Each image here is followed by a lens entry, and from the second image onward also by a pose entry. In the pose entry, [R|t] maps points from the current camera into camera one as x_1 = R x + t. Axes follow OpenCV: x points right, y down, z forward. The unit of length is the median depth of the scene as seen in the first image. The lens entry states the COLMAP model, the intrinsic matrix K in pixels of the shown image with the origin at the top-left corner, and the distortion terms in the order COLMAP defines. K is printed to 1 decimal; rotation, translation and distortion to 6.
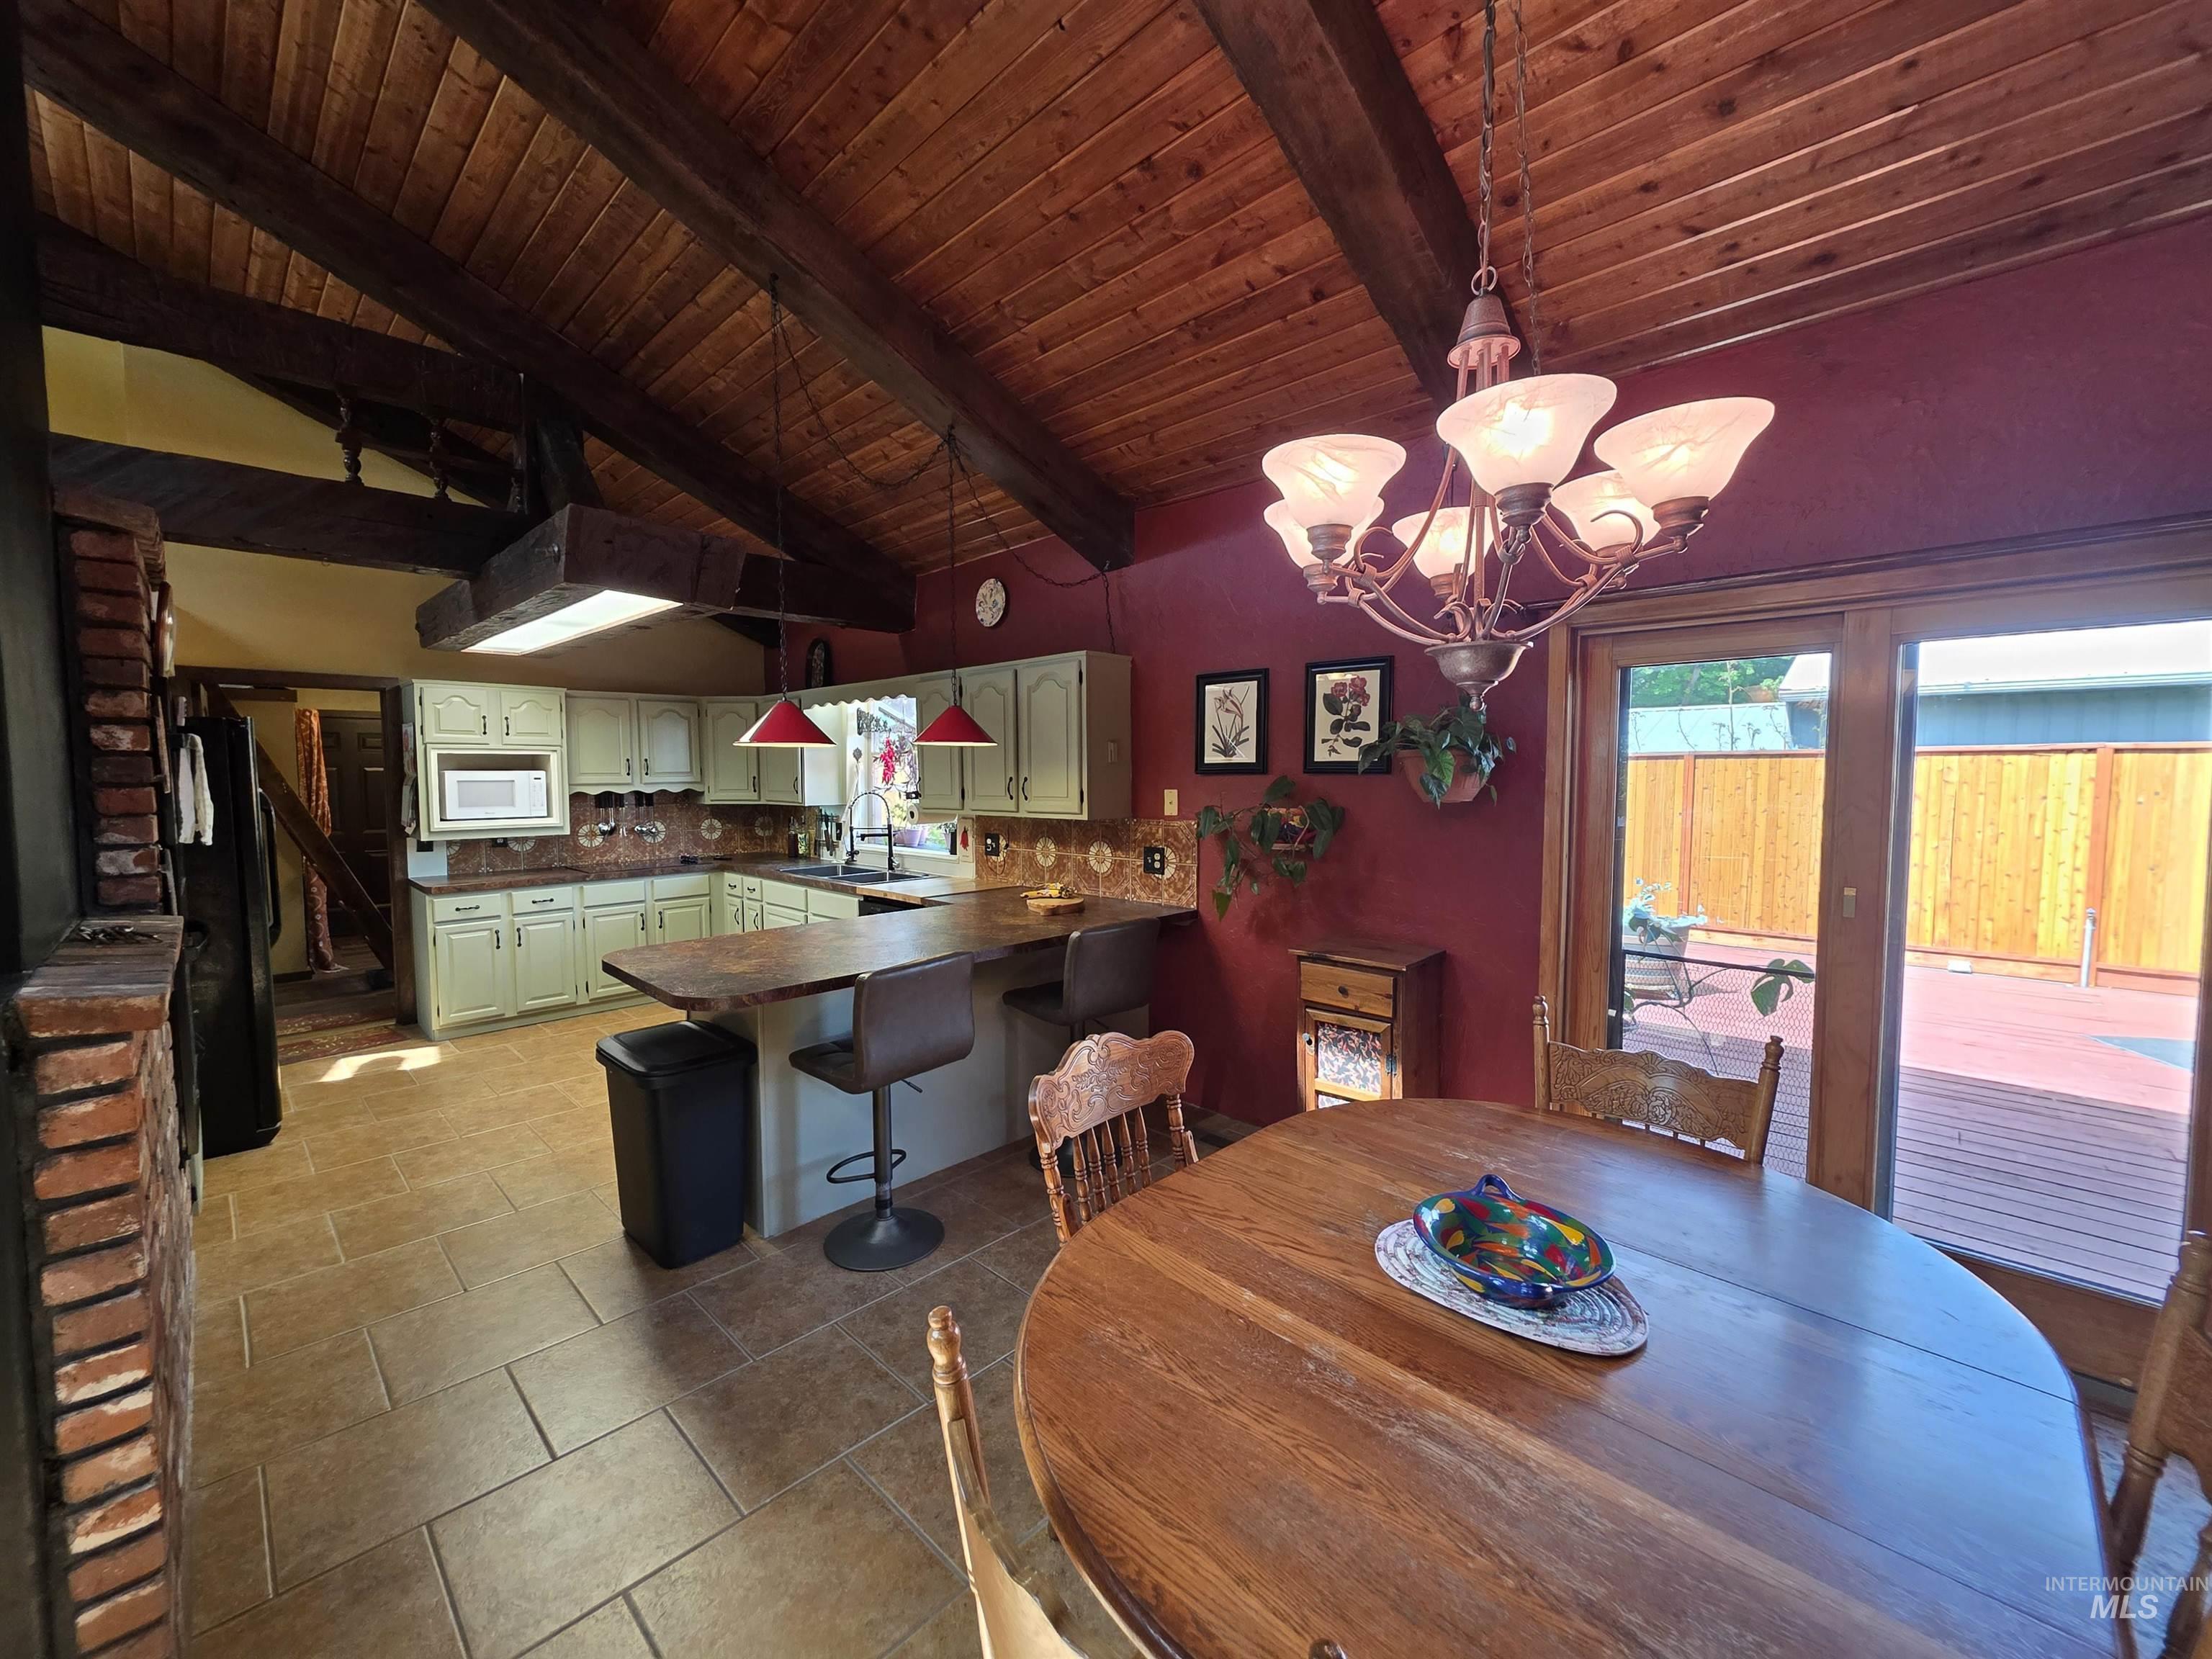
lens RADIAL K [[882.7, 0, 1090.3], [0, 882.7, 828.7], [0, 0, 1]] dist [0.002646, 0.000022]
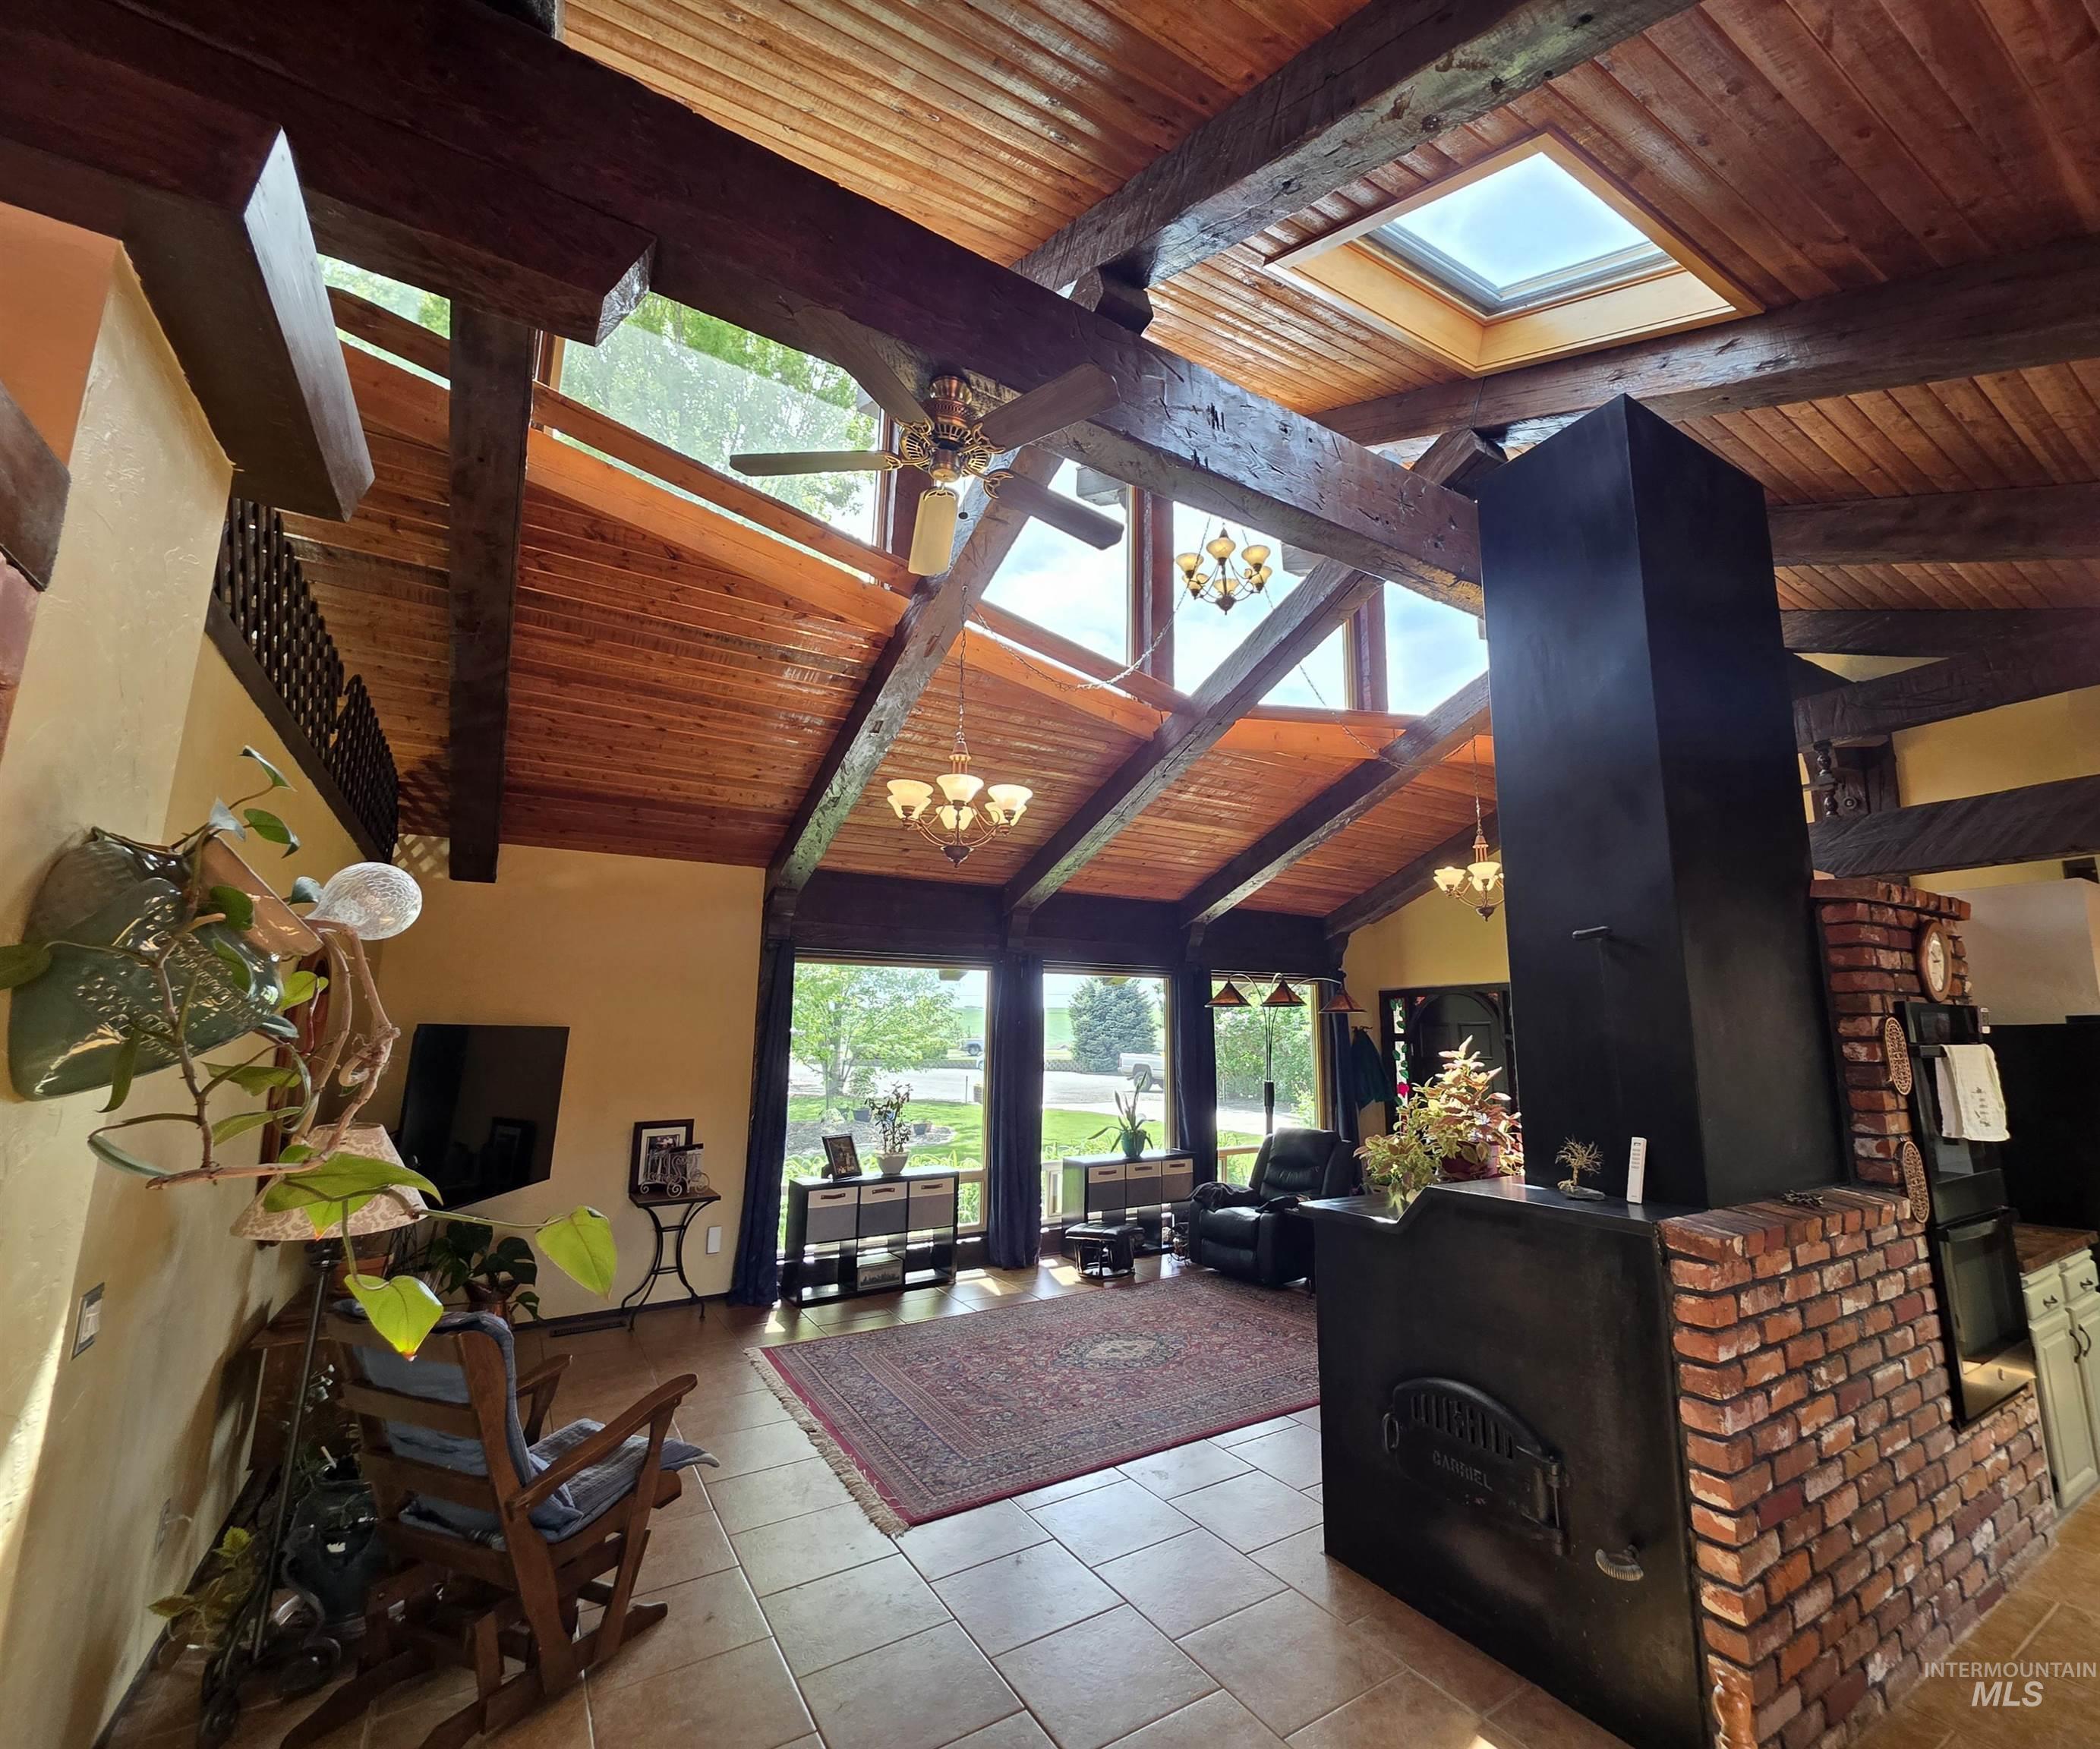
lens RADIAL K [[927.2, 0, 1147.3], [0, 927.2, 871.9], [0, 0, 1]] dist [0.001053, 0.000317]
pose [[-0.183520, -0.172504, -0.967762, 0.262140], [-0.062493, 0.984538, -0.163643, -0.037560], [0.981028, 0.030446, -0.191463, 0.102183]]
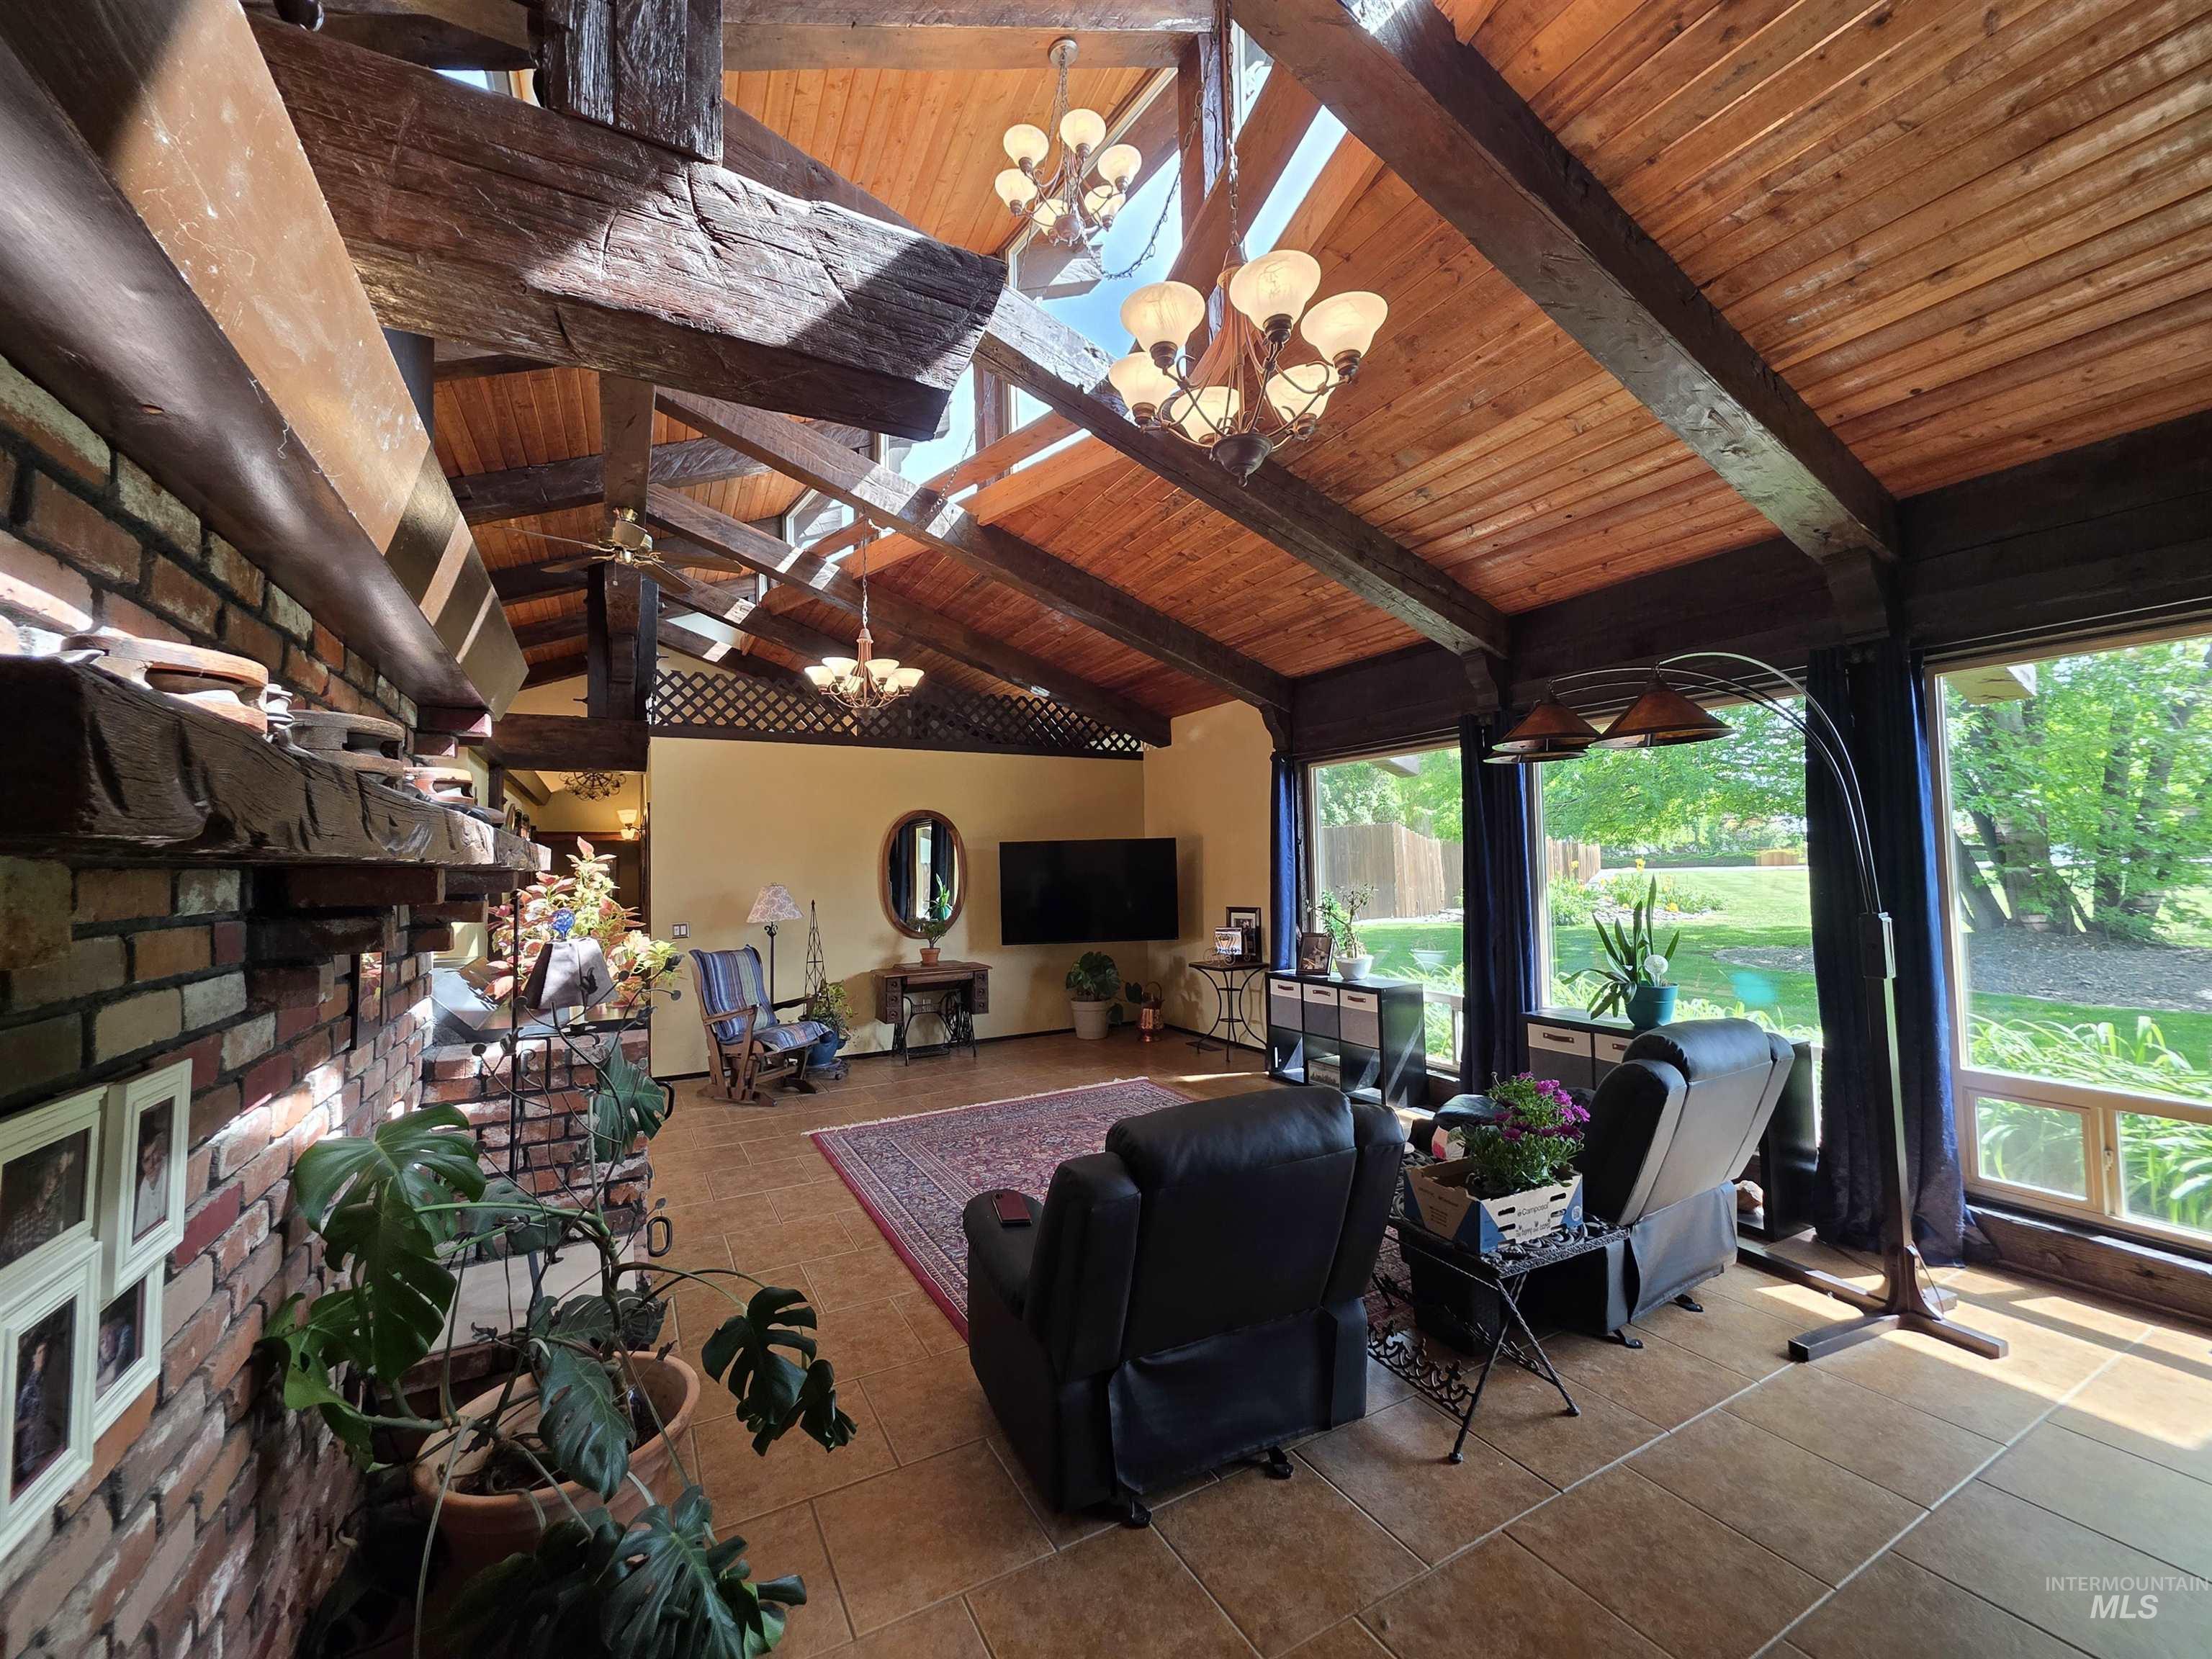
lens RADIAL K [[882.7, 0, 1102.3], [0, 882.7, 827.7], [0, 0, 1]] dist [0.002646, 0.000022]
pose [[-0.961022, 0.037991, 0.273848, -1.347748], [0.046570, 0.998605, 0.024893, -0.058589], [-0.272521, 0.036676, -0.961451, 0.869370]]
